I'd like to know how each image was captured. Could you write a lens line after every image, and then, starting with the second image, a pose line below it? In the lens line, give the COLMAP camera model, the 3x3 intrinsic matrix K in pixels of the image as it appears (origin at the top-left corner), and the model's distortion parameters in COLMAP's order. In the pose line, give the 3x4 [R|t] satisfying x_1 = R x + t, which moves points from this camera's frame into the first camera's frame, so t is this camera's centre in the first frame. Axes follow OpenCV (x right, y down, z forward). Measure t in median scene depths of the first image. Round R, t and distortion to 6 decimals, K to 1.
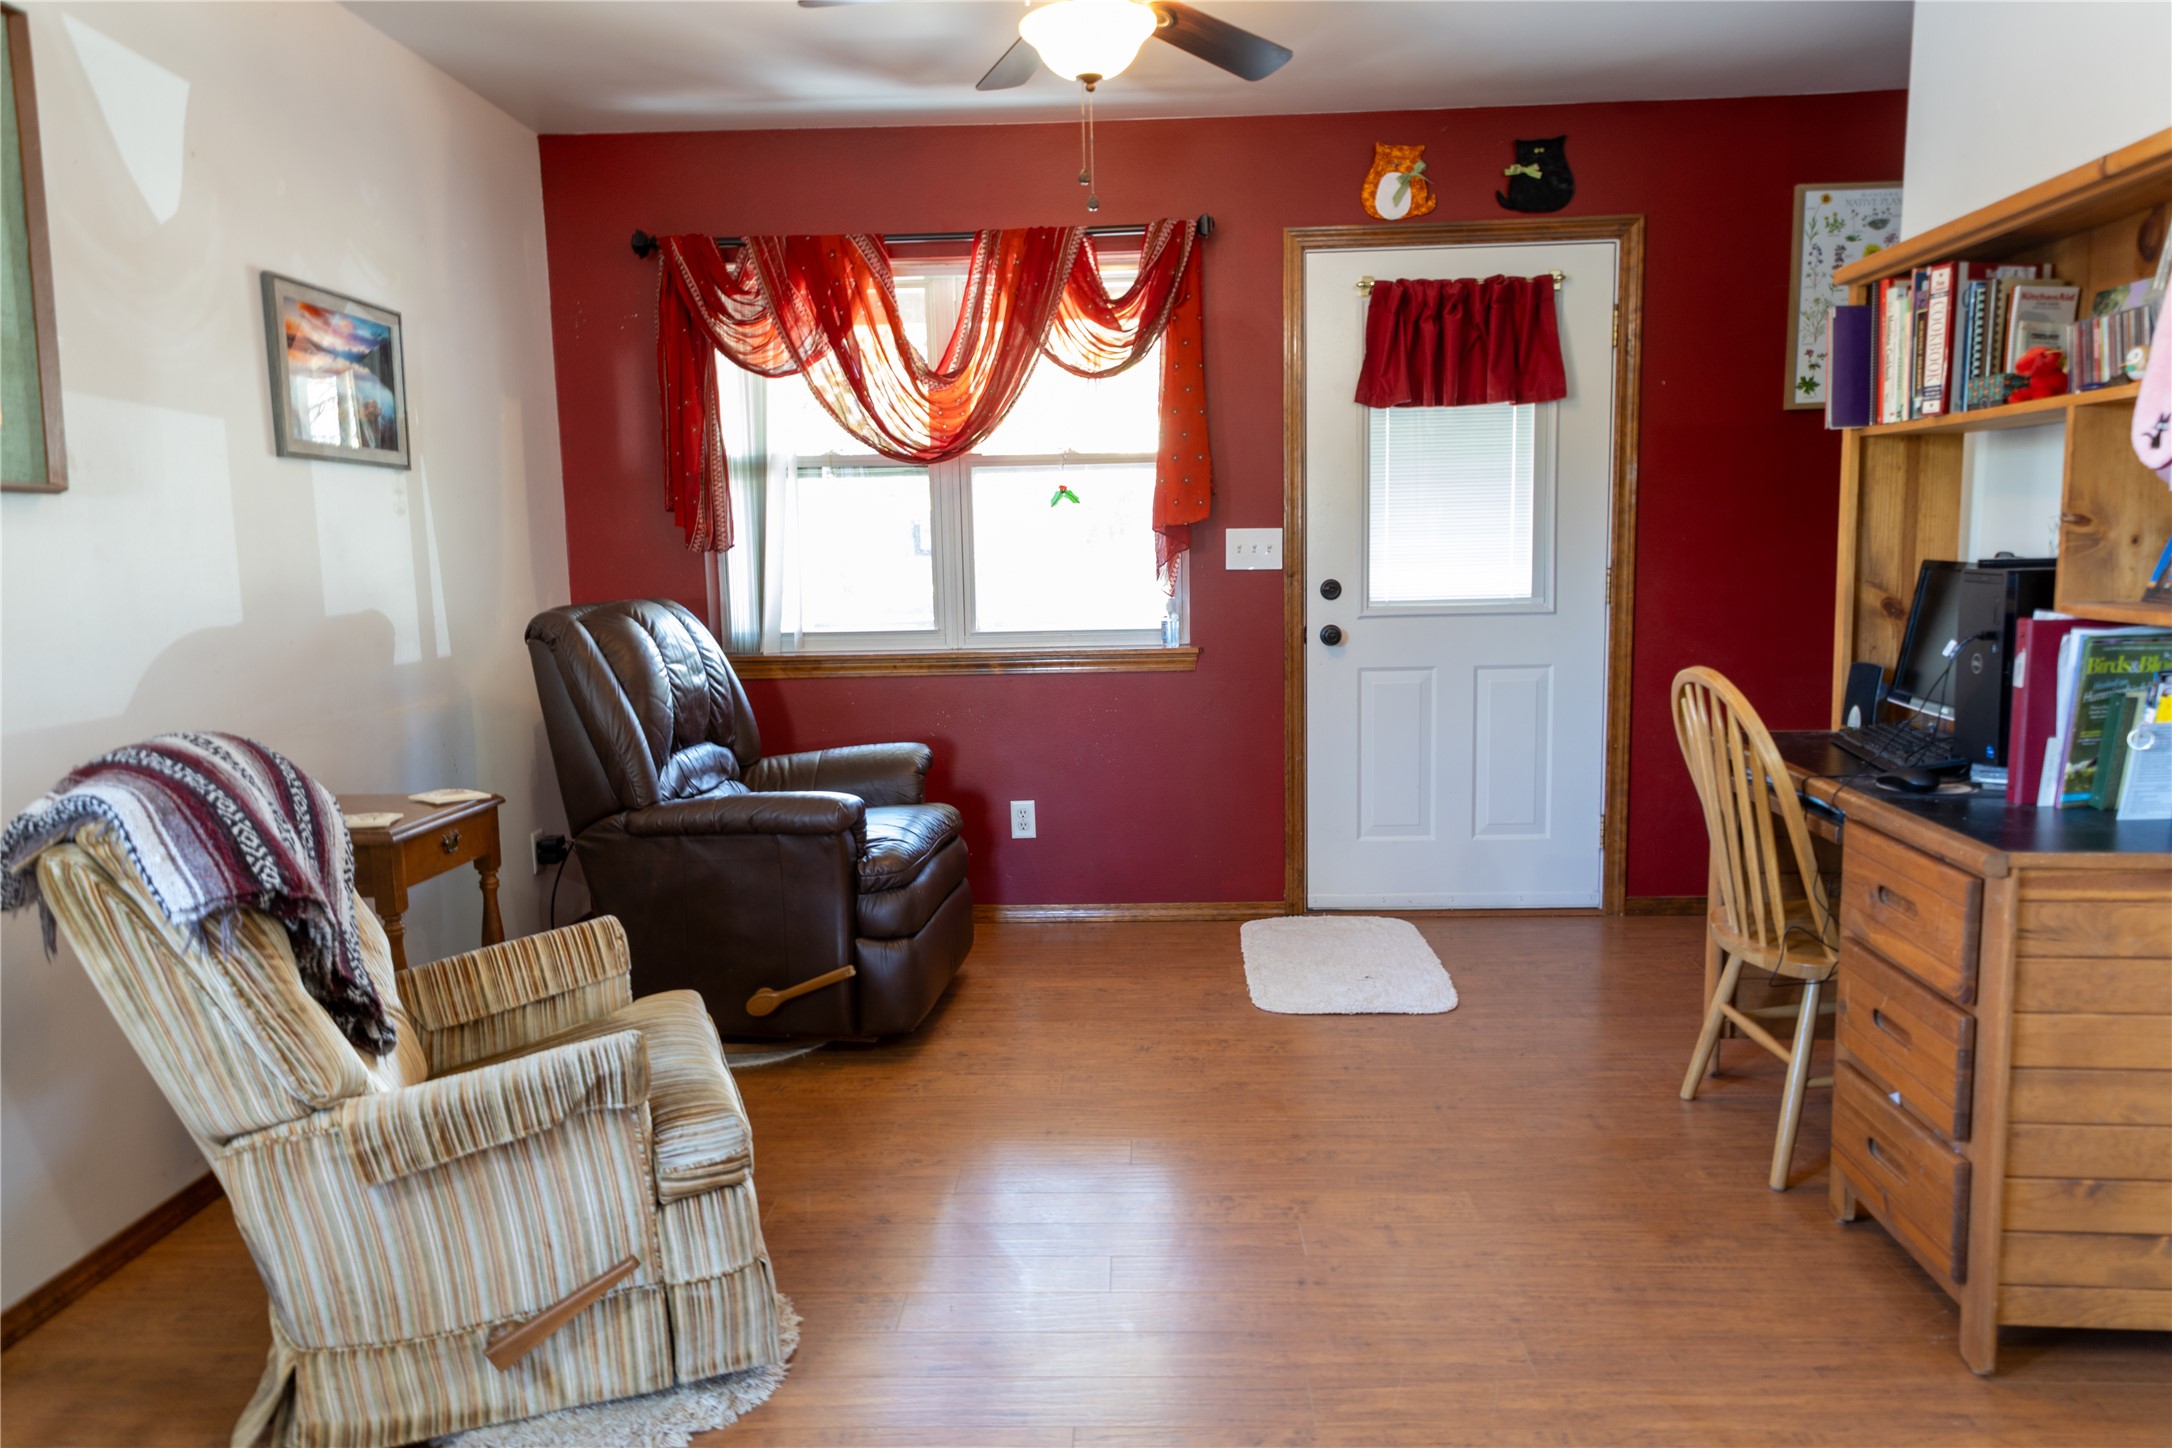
lens RADIAL K [[1474.6, 0, 1097.7], [0, 1474.6, 727.6], [0, 0, 1]] dist [0.026729, 0.001748]
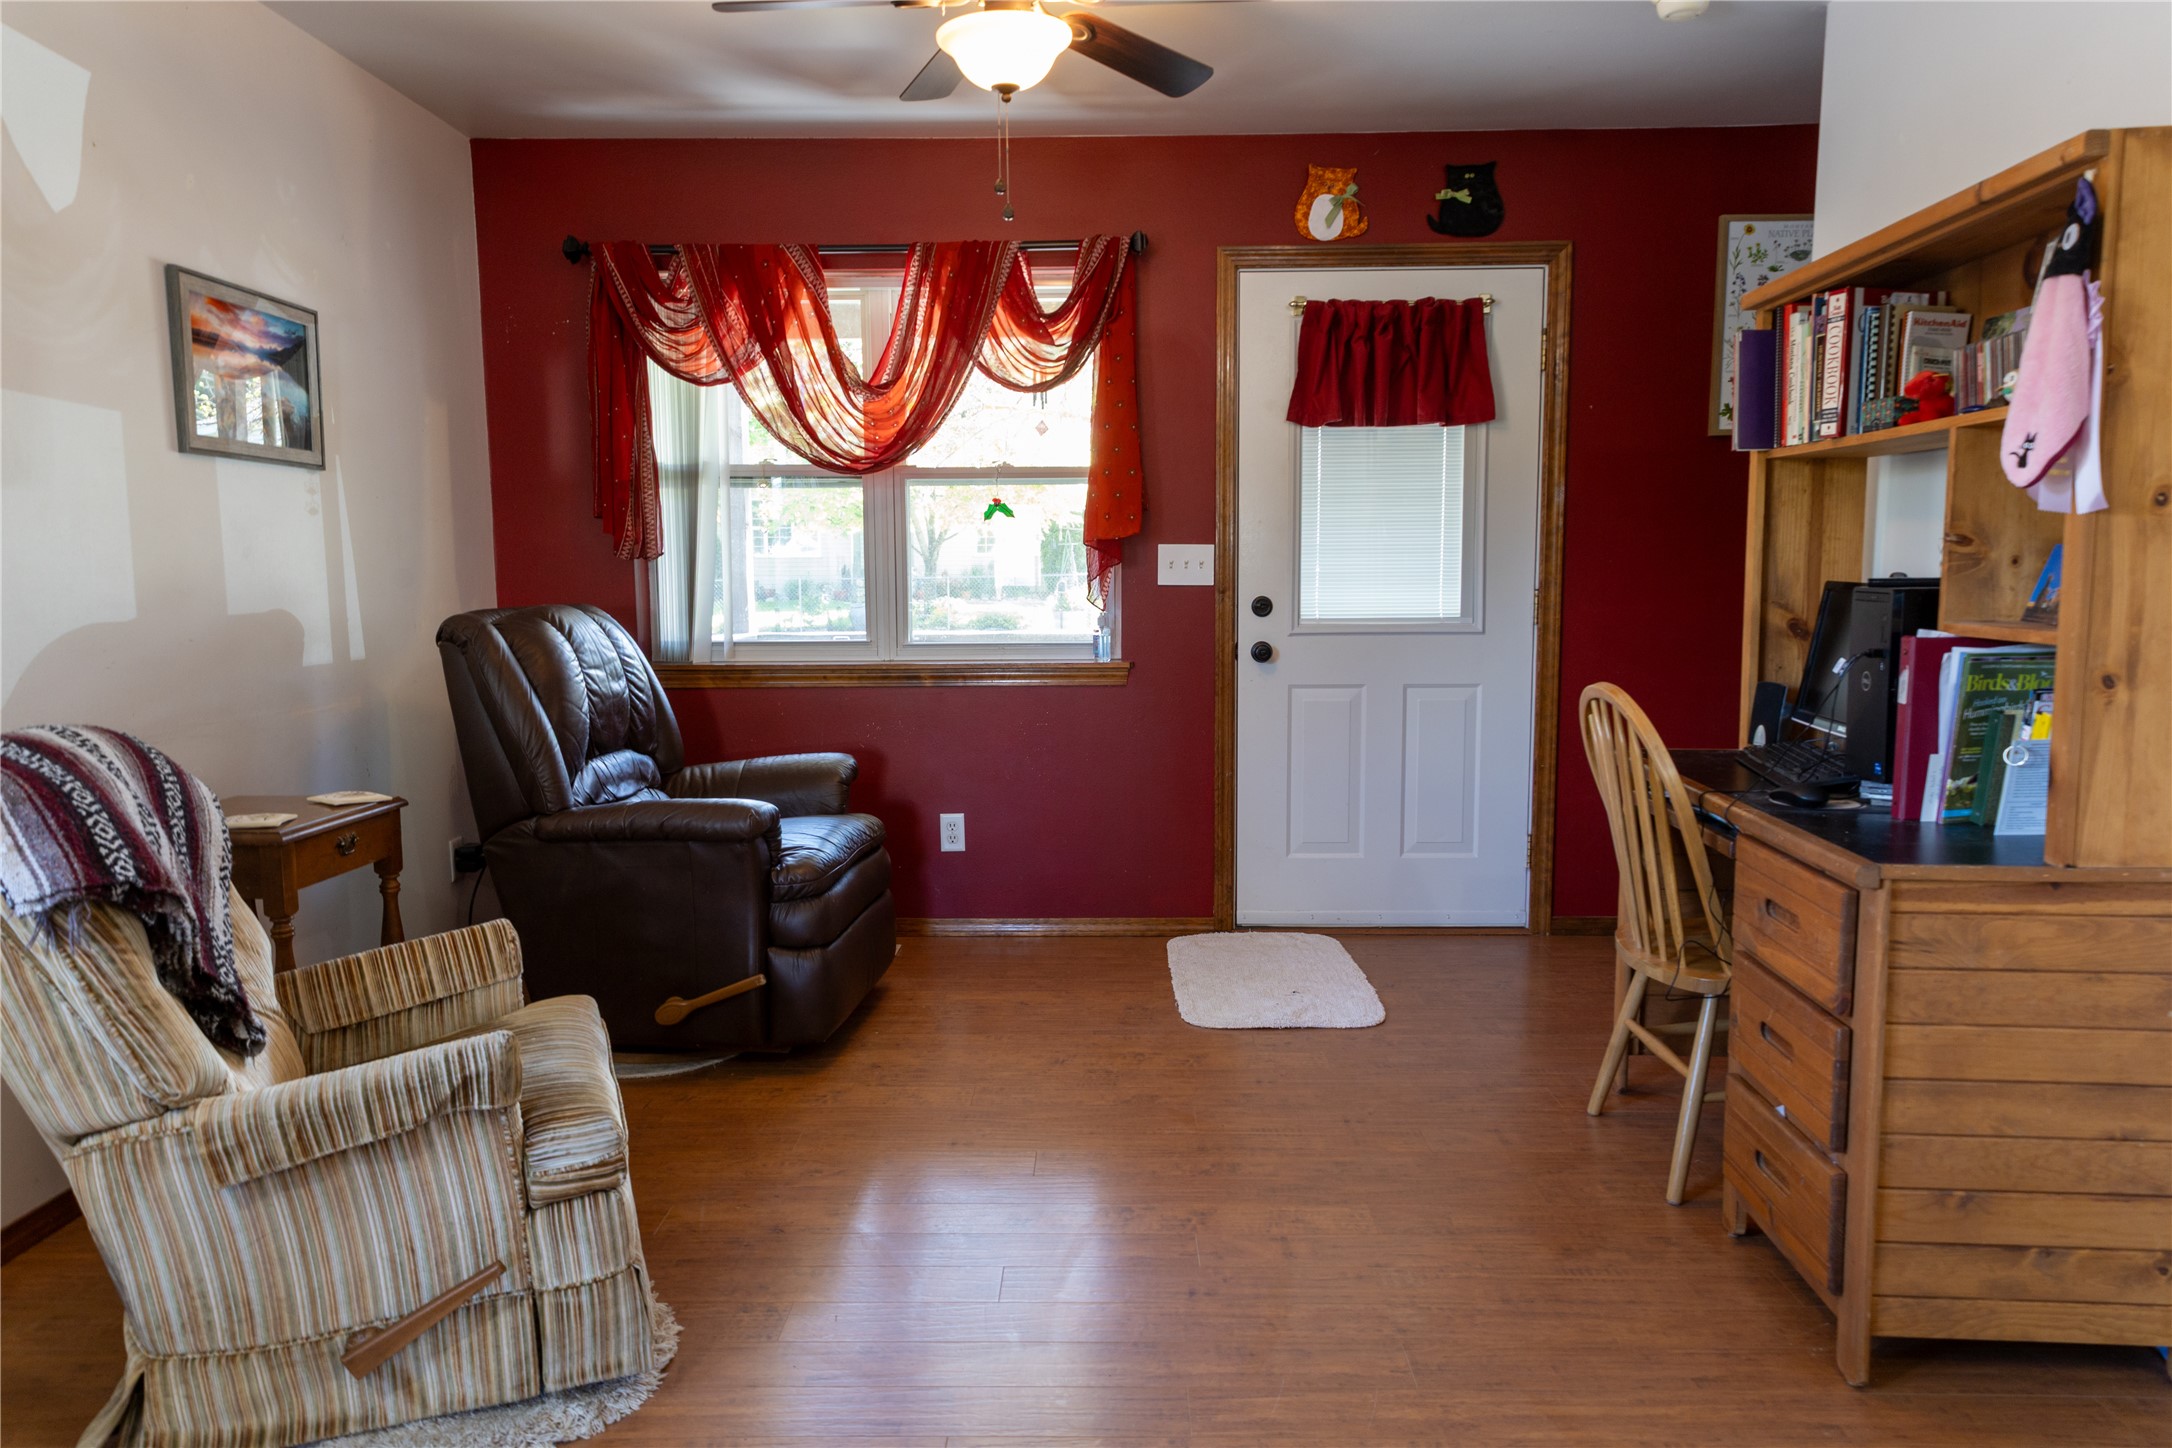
lens RADIAL K [[1474.6, 0, 1097.7], [0, 1474.6, 727.6], [0, 0, 1]] dist [0.026729, 0.001748]
pose [[0.999695, 0.012784, 0.021114, 0.035041], [-0.012448, 0.999795, -0.015964, 0.008293], [-0.021314, 0.015697, 0.999650, 0.001308]]
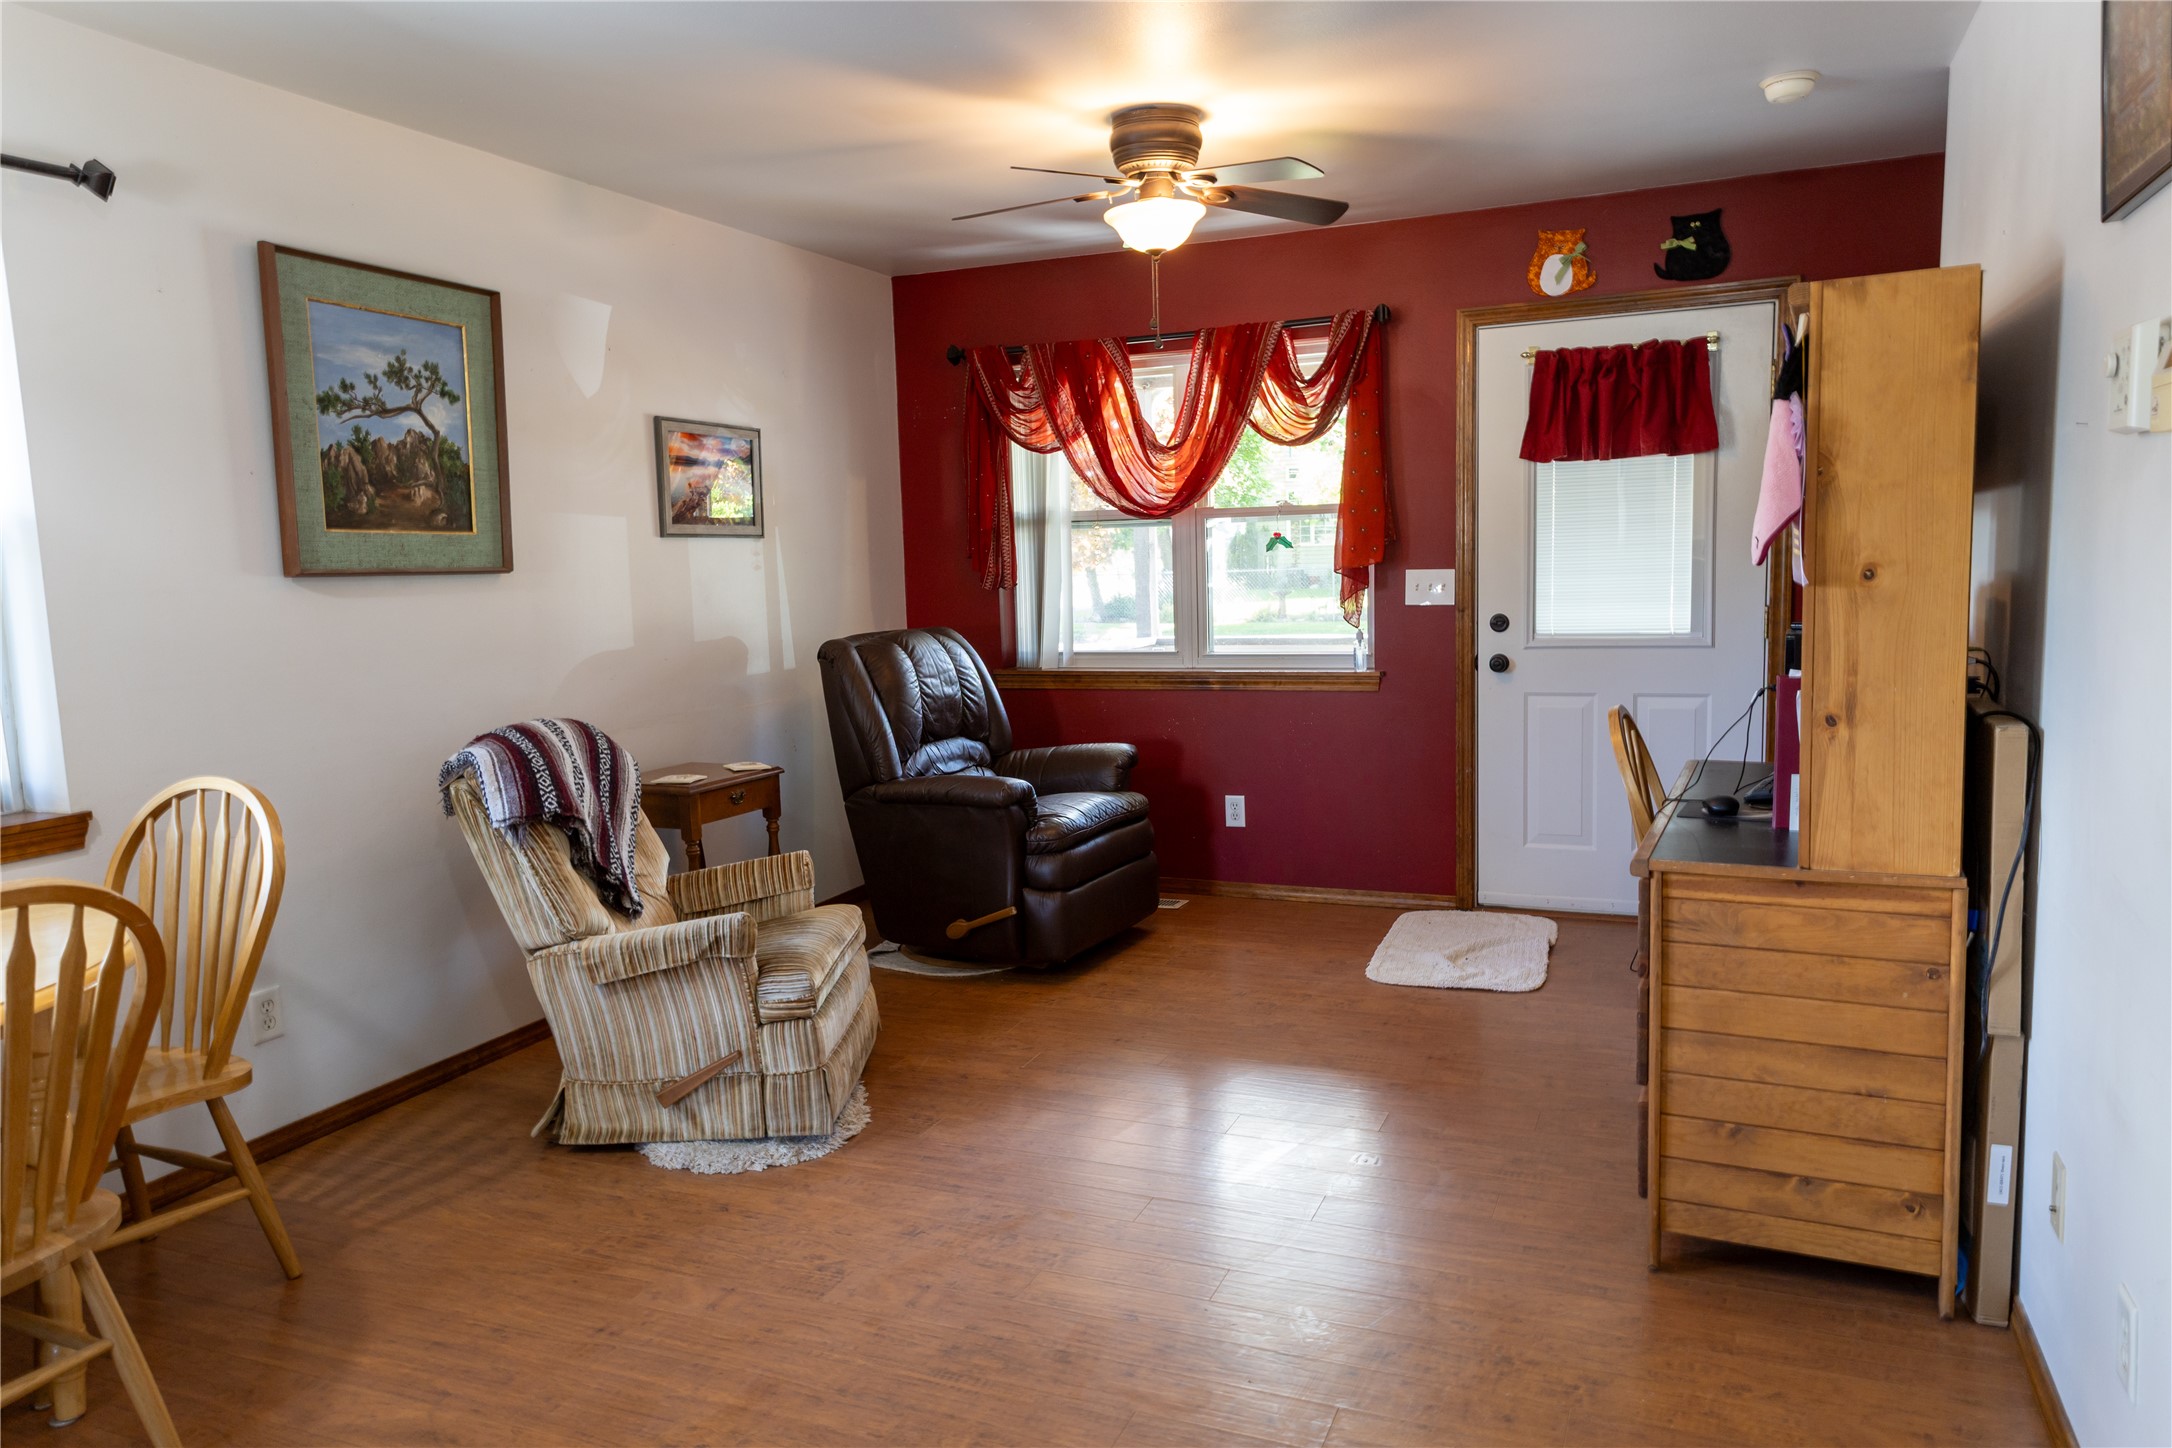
lens RADIAL K [[1484.4, 0, 1101.6], [0, 1484.4, 725.6], [0, 0, 1]] dist [0.020202, 0.003806]
pose [[0.933629, 0.035414, -0.356486, 0.377626], [-0.036011, 0.999339, 0.004965, -0.012903], [0.356427, 0.008202, 0.934287, -0.230425]]
